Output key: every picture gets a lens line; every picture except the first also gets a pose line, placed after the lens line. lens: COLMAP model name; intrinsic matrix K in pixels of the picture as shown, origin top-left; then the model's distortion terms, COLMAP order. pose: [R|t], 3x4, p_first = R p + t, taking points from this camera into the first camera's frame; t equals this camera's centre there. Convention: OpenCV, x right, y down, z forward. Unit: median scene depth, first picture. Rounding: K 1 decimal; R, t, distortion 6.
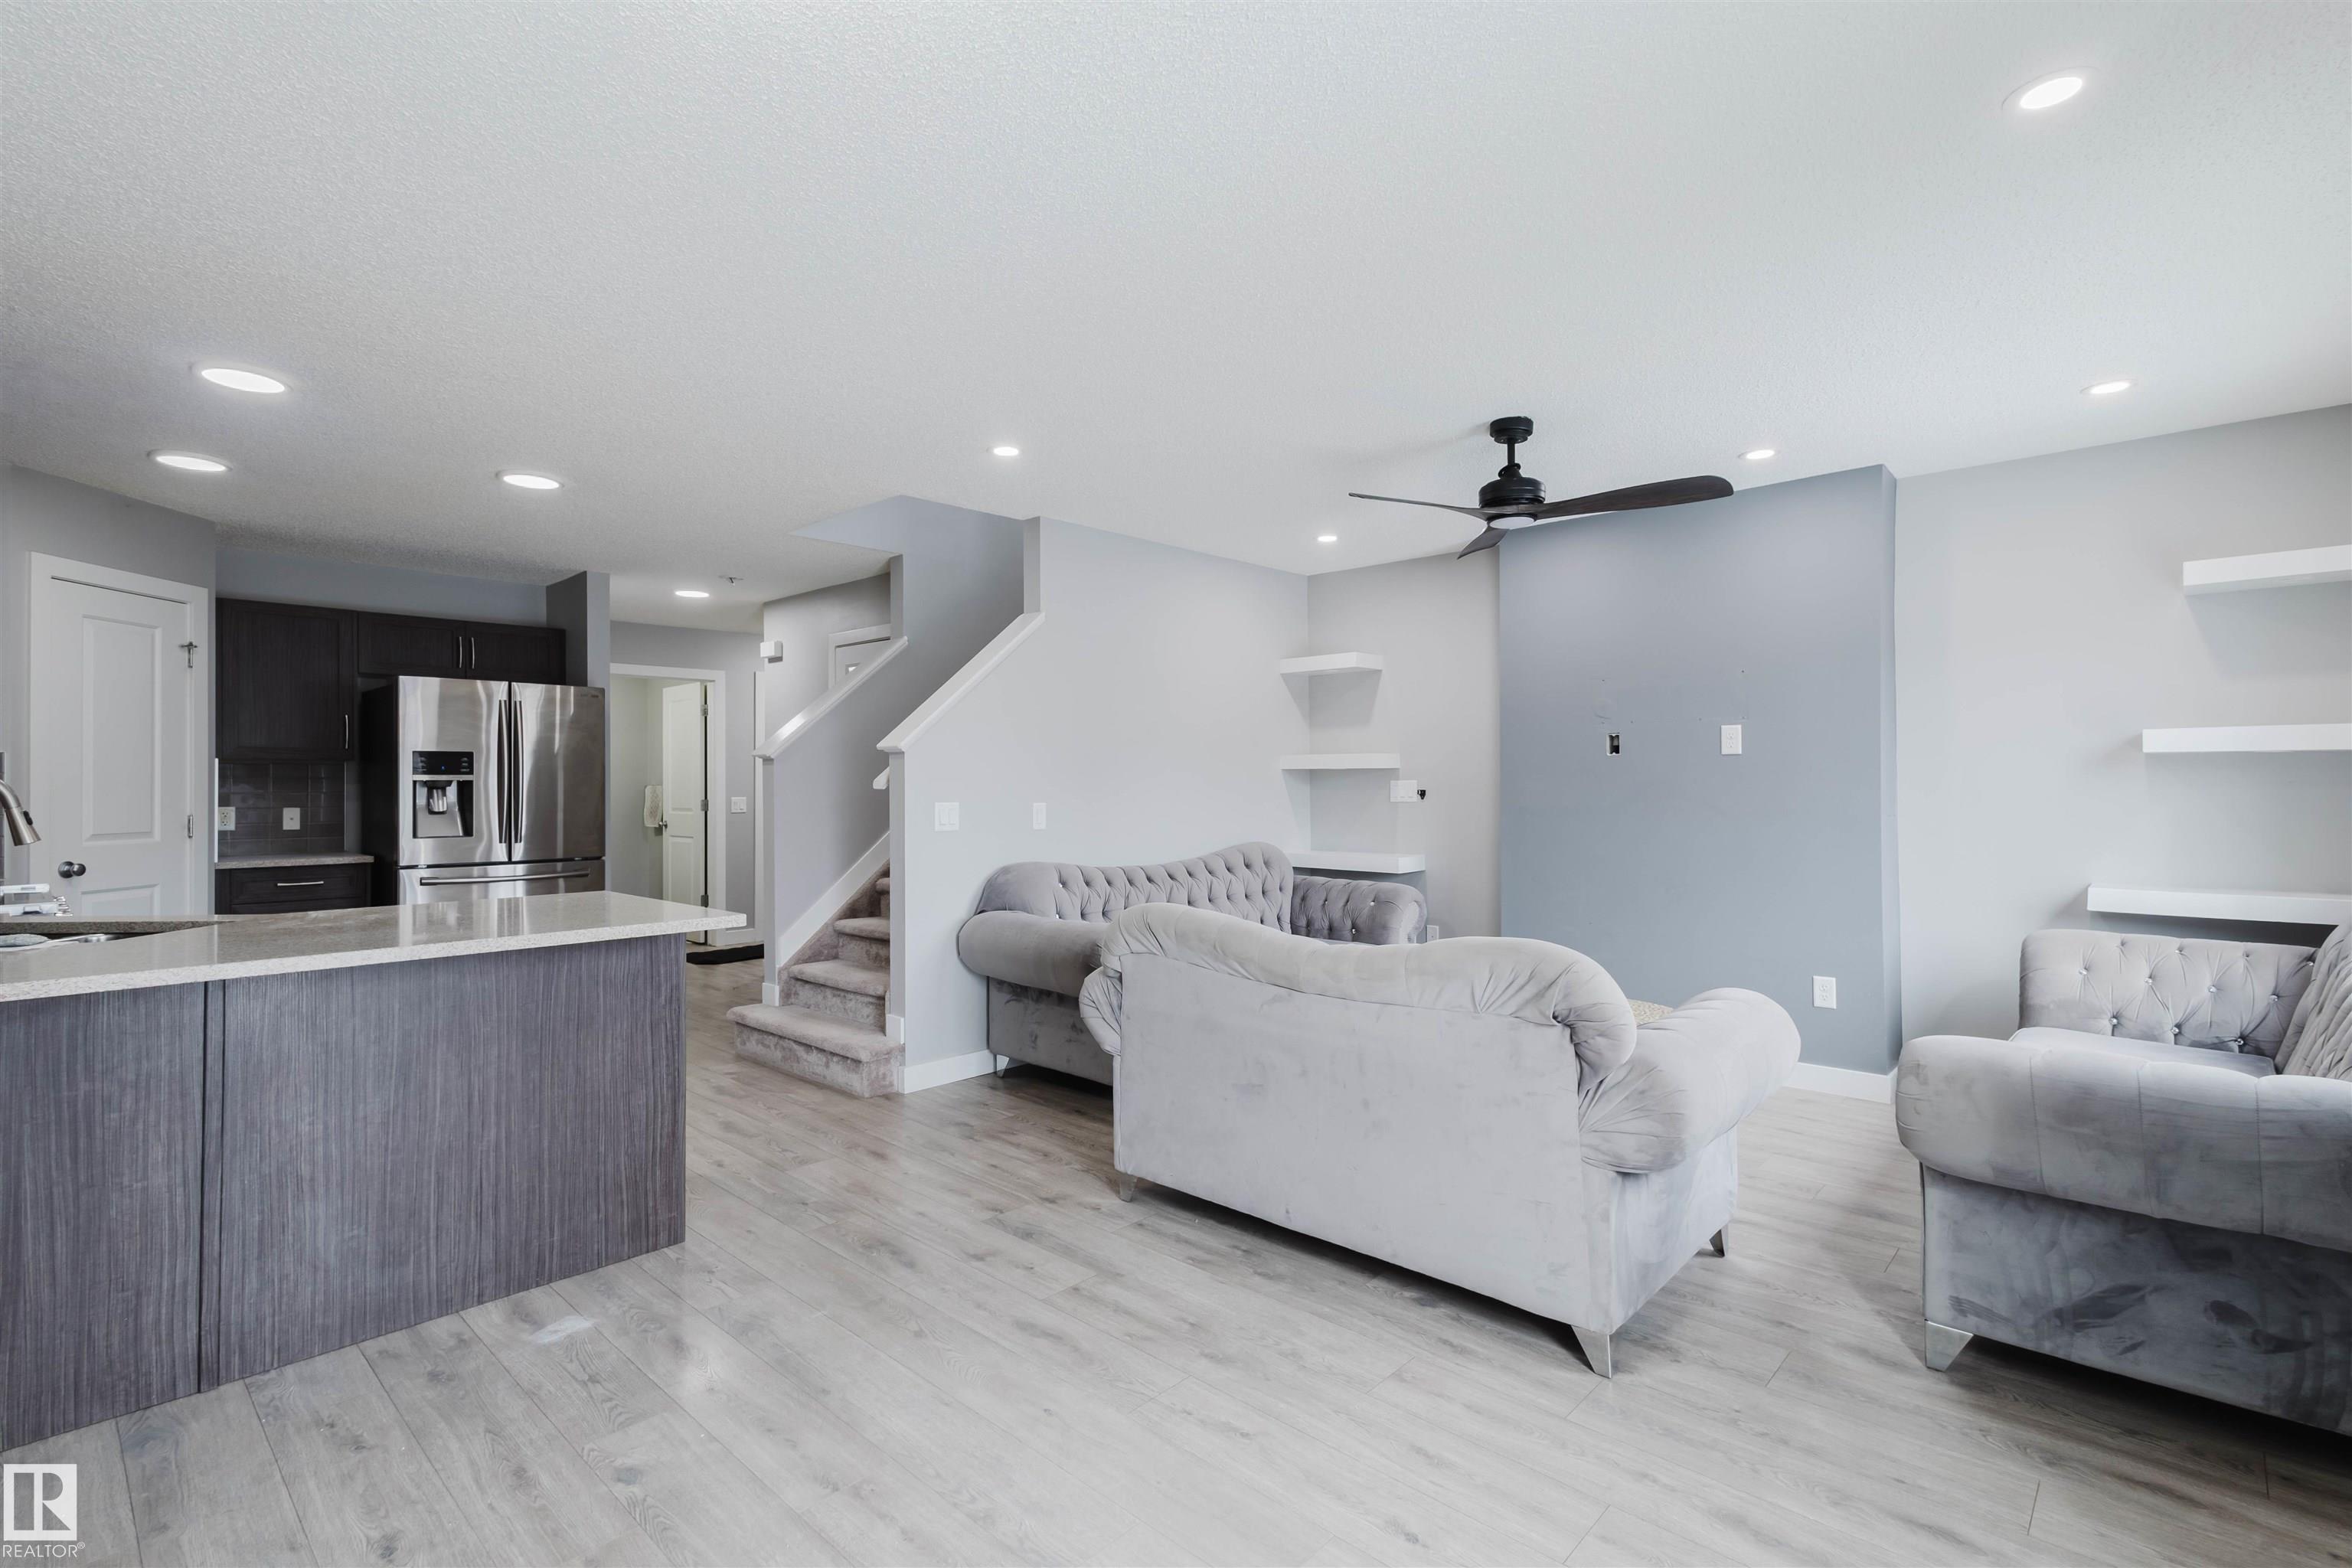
lens RADIAL K [[1081.8, 0, 1172.8], [0, 1081.8, 777.8], [0, 0, 1]] dist [0.017517, -0.004949]
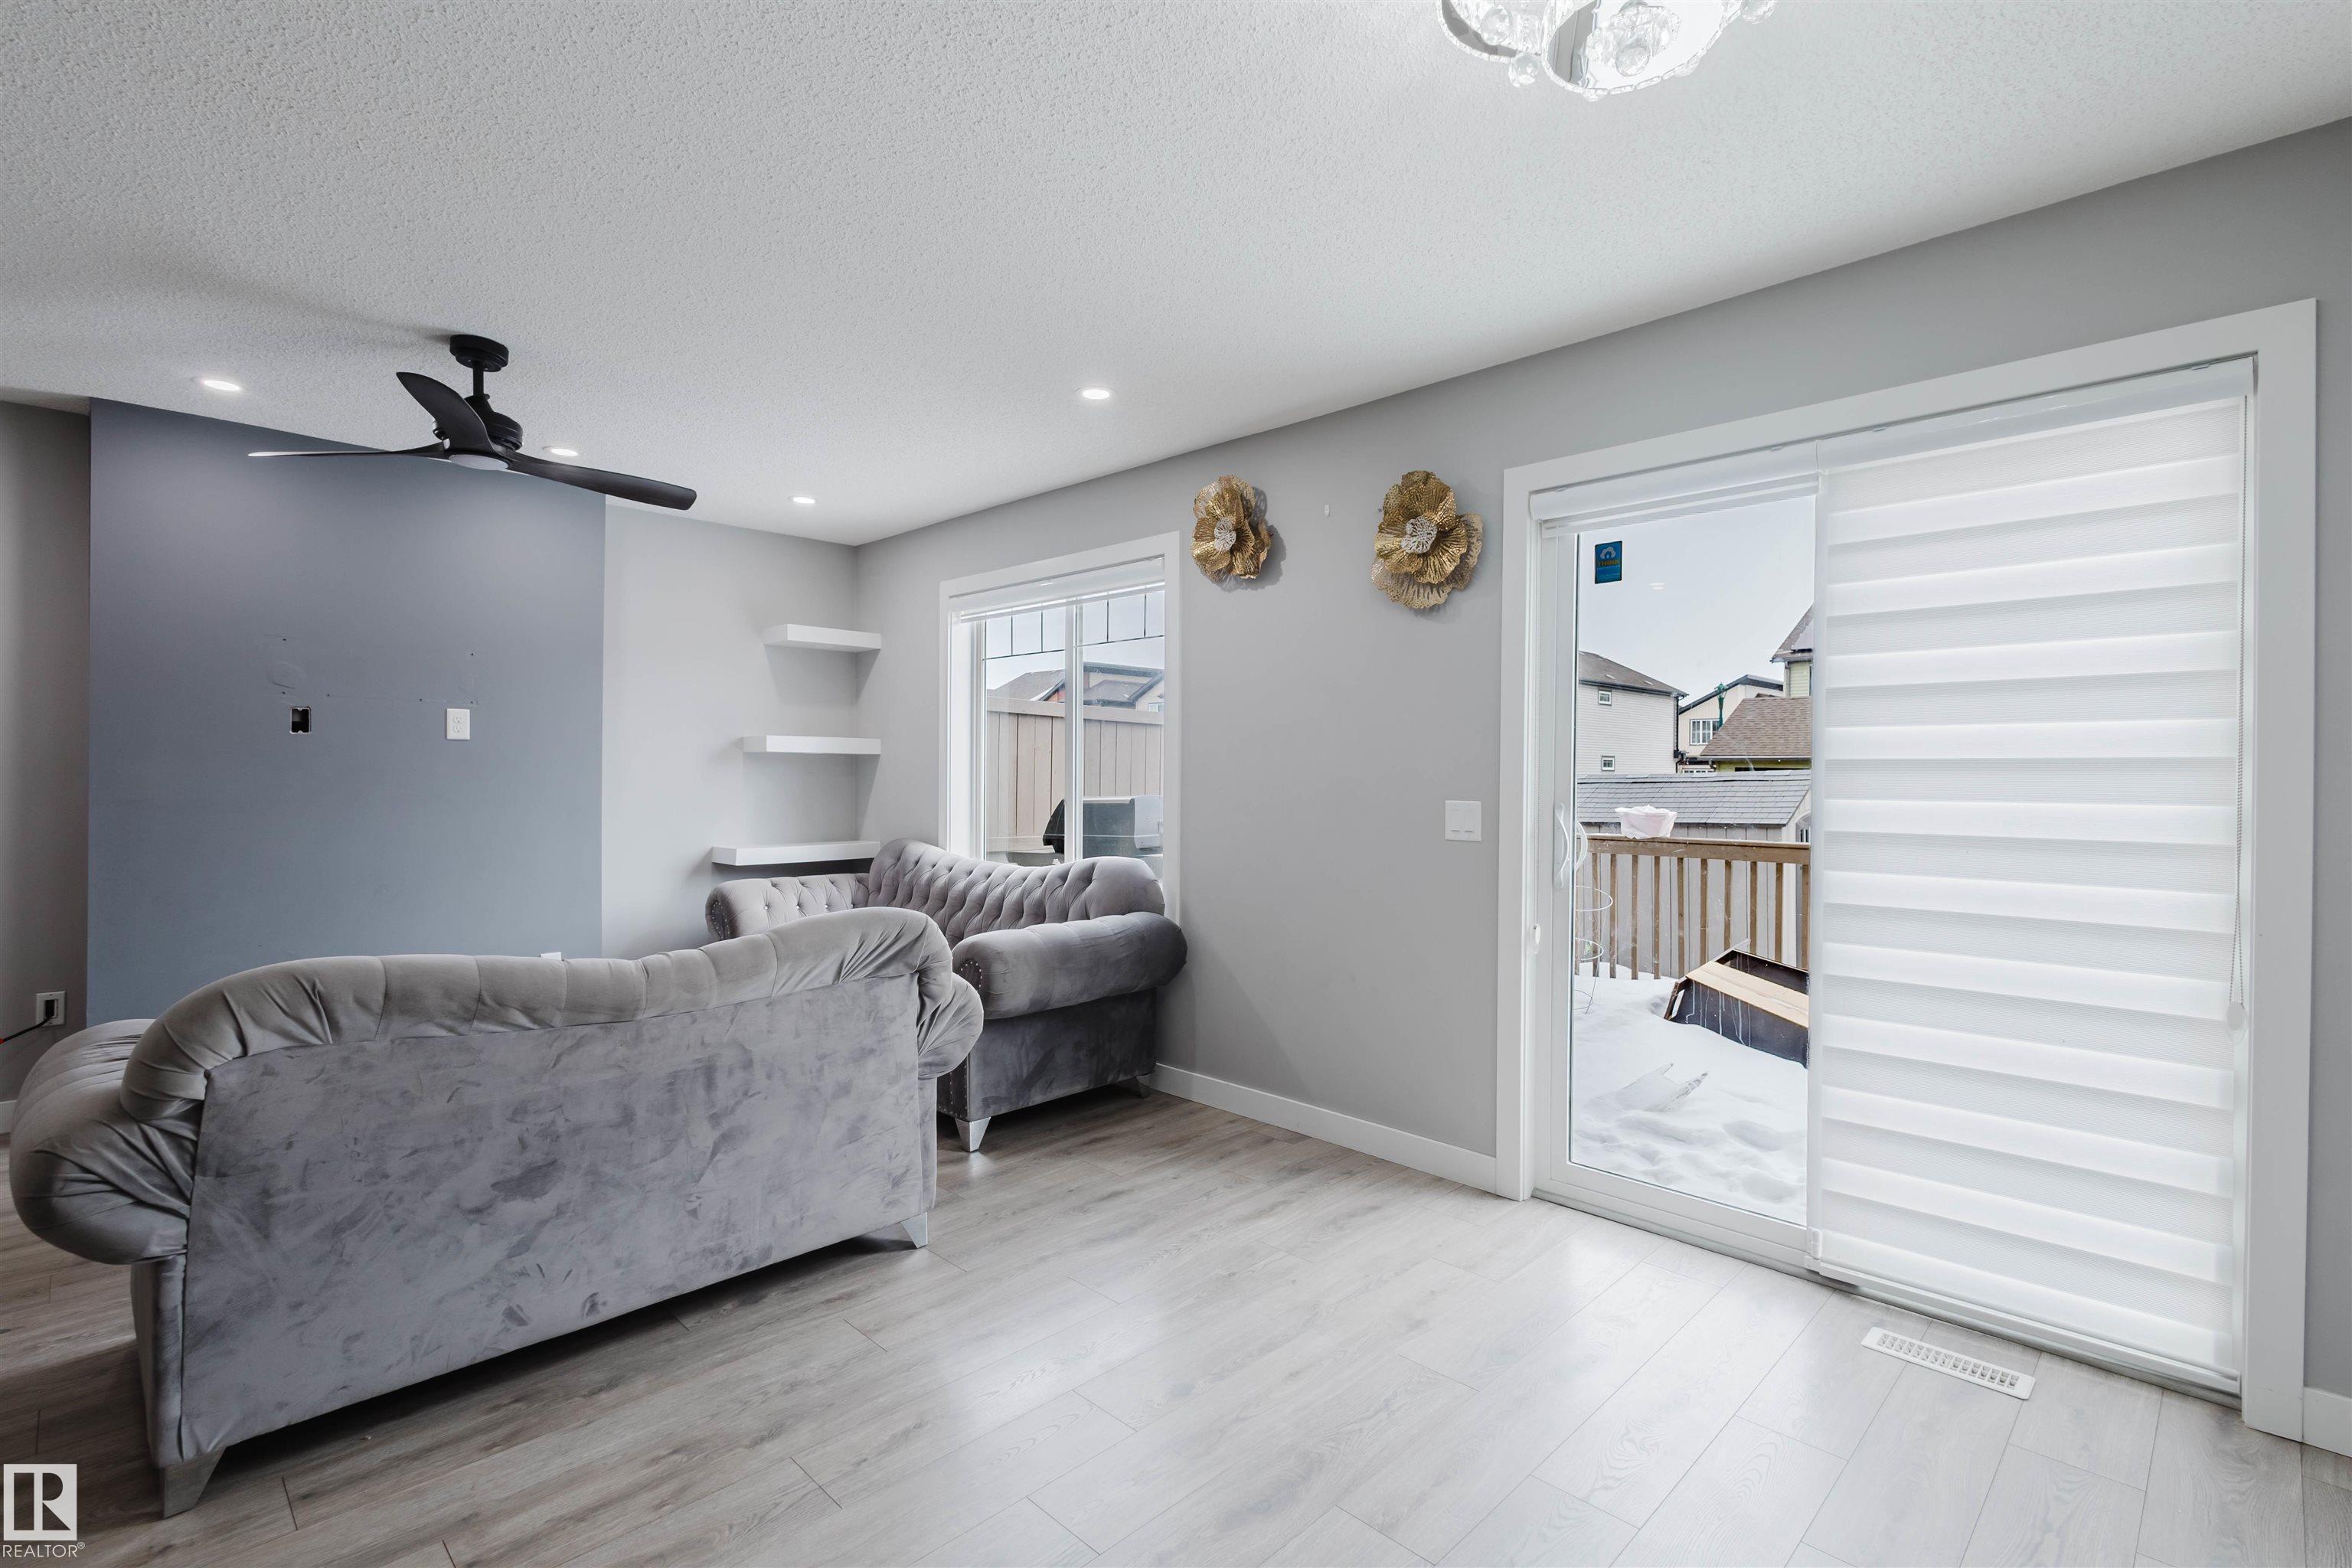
lens RADIAL K [[1081.8, 0, 1171.4], [0, 1081.8, 783.5], [0, 0, 1]] dist [0.017517, -0.004949]
pose [[0.032897, -0.003439, 0.999453, -0.920079], [-0.013082, 0.999907, 0.003871, 0.011012], [-0.999373, -0.013202, 0.032849, 0.748321]]
